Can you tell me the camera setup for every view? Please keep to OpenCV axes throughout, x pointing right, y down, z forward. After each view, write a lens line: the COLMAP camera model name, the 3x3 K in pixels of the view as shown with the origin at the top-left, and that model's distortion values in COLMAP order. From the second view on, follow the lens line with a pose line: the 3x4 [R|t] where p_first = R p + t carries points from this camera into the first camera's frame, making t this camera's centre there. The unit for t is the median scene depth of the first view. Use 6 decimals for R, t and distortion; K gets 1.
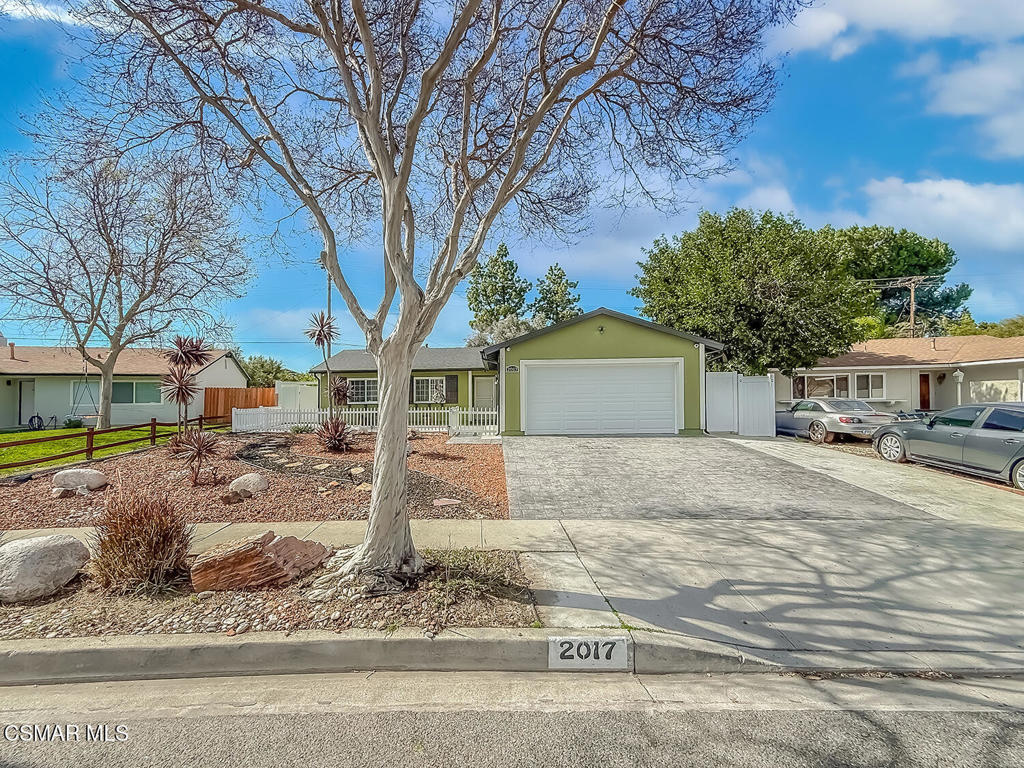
lens RADIAL K [[425.5, 0, 484.9], [0, 425.5, 390.1], [0, 0, 1]] dist [-0.000478, -0.000213]
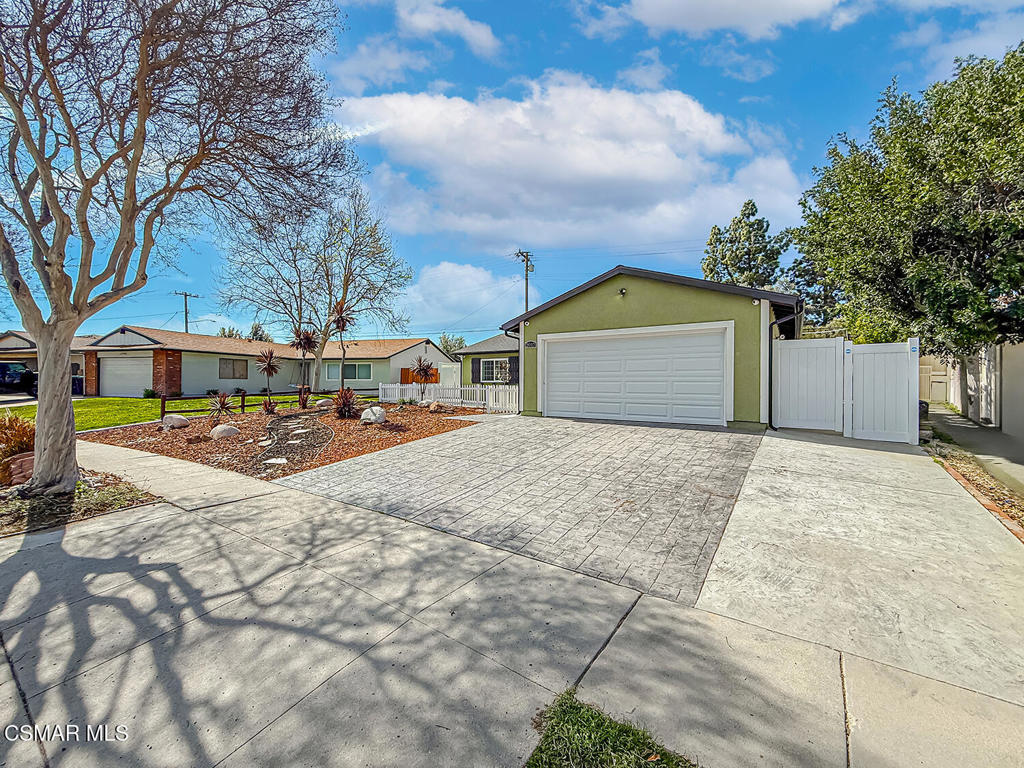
lens RADIAL K [[417.4, 0, 510.8], [0, 417.4, 379.9], [0, 0, 1]] dist [-0.001420, -0.000330]
pose [[0.840086, 0.013739, -0.542279, 1.223516], [-0.005864, 0.999851, 0.016247, 0.031414], [0.542421, -0.010469, 0.840041, 0.491343]]
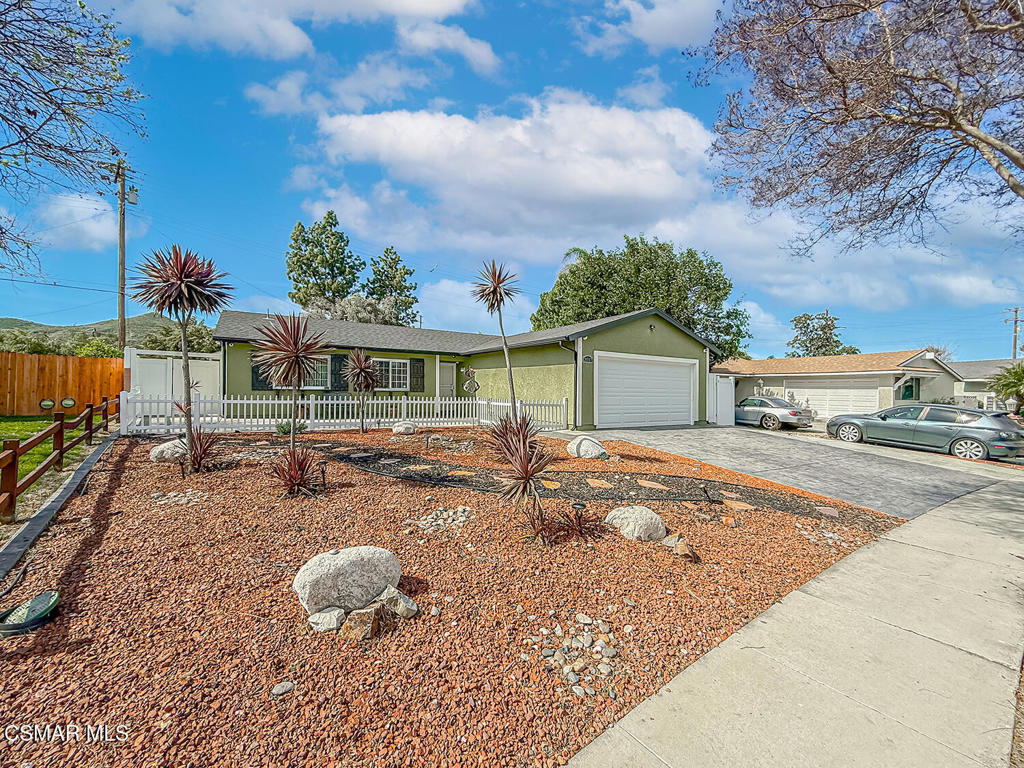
lens RADIAL K [[417.4, 0, 510.8], [0, 417.4, 379.9], [0, 0, 1]] dist [-0.001420, -0.000330]
pose [[0.834912, 0.041798, 0.548794, -1.370678], [-0.042454, 0.999032, -0.011503, 0.032439], [-0.548743, -0.013694, 0.835879, 0.757247]]
